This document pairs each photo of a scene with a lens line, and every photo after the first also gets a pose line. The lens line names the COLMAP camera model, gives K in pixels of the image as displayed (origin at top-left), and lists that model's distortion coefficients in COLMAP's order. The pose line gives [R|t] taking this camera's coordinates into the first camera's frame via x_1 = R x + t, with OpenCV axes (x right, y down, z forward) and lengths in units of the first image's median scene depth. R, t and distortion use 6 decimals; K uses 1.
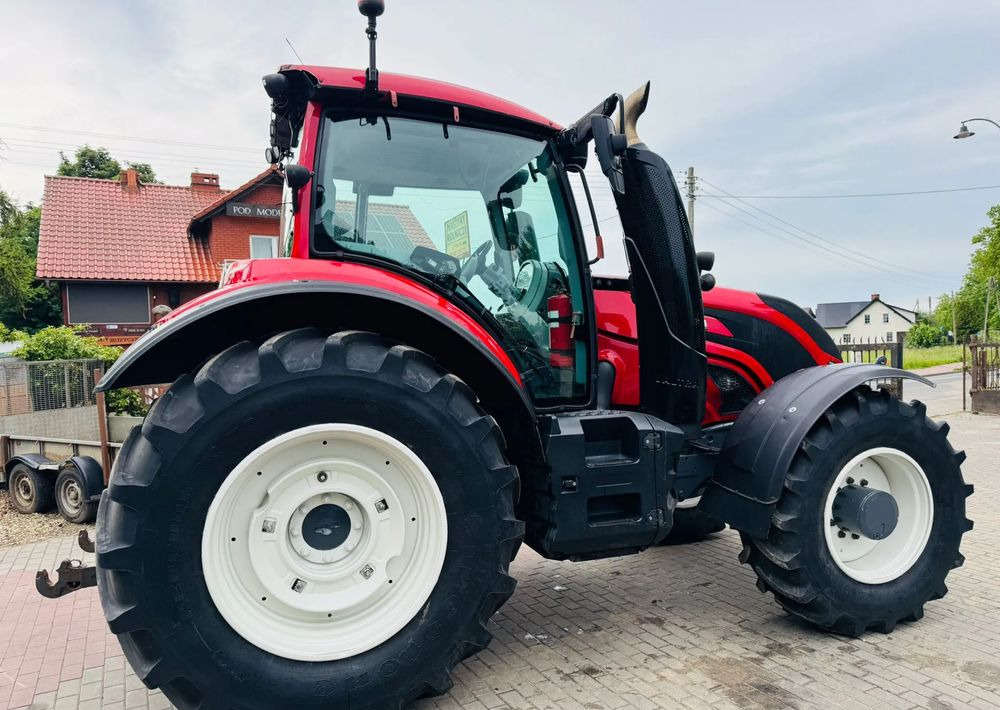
lens RADIAL K [[702.5, 0, 494.9], [0, 702.5, 351.6], [0, 0, 1]] dist [0.016383, -0.014136]
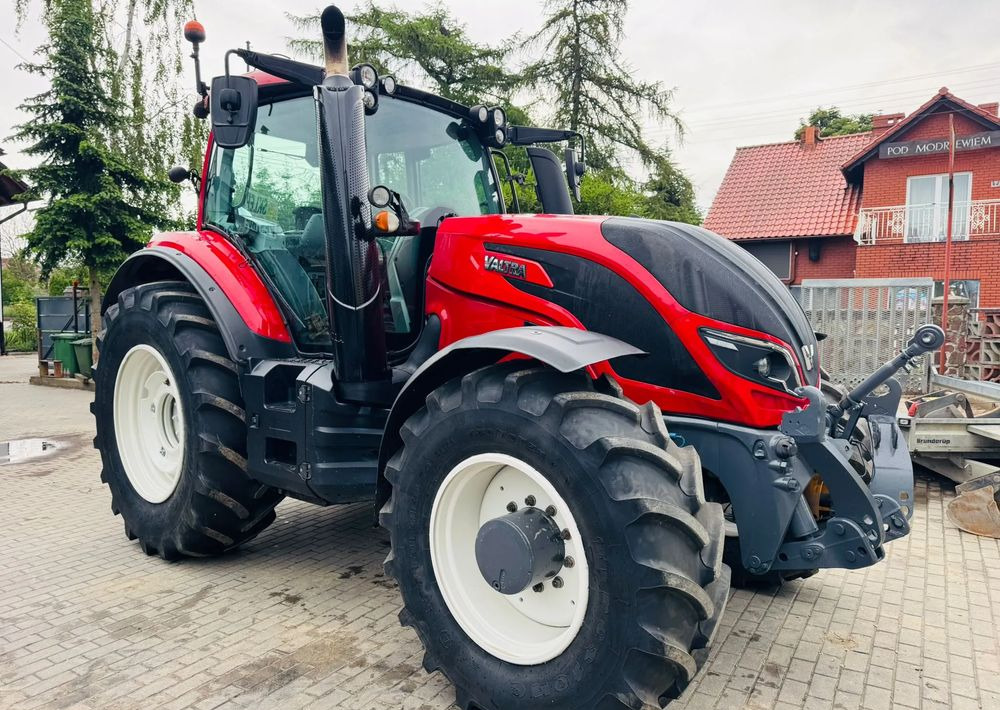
lens RADIAL K [[702.5, 0, 496.4], [0, 702.5, 355.5], [0, 0, 1]] dist [0.016383, -0.014136]
pose [[0.519701, 0.081149, -0.850485, 1.204760], [-0.024105, 0.996475, 0.080349, -0.009327], [0.854008, -0.021257, 0.519825, 0.733013]]
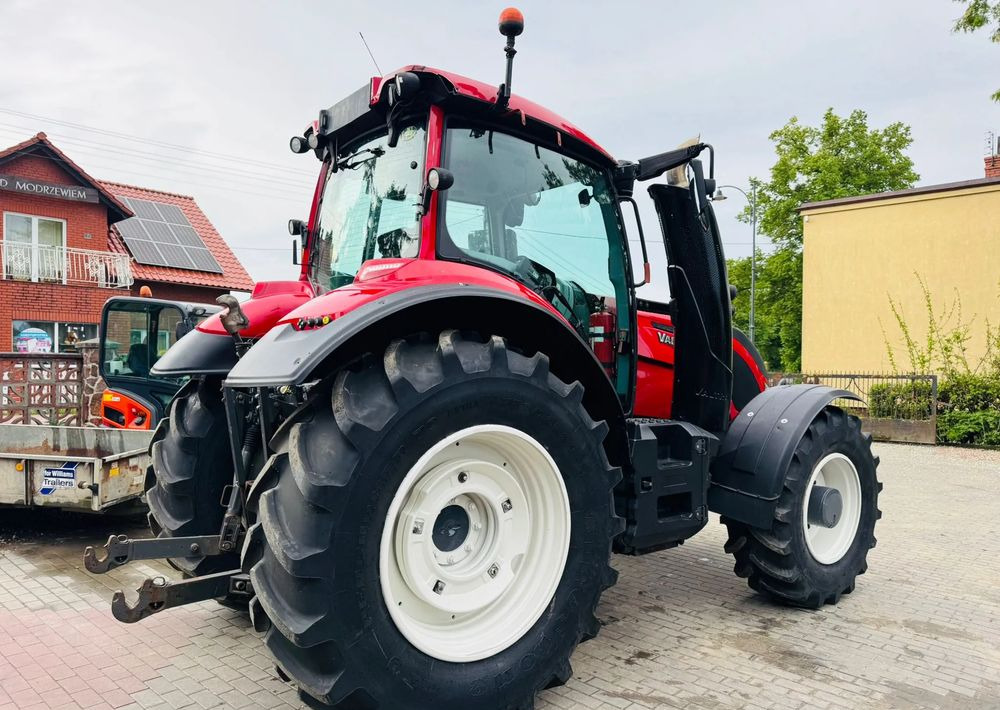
lens RADIAL K [[702.5, 0, 492.8], [0, 702.5, 347.7], [0, 0, 1]] dist [0.016383, -0.014136]
pose [[0.942895, 0.052215, 0.328971, -0.486491], [-0.043355, 0.998474, -0.034215, 0.021596], [-0.330255, 0.017999, 0.943720, 0.027987]]
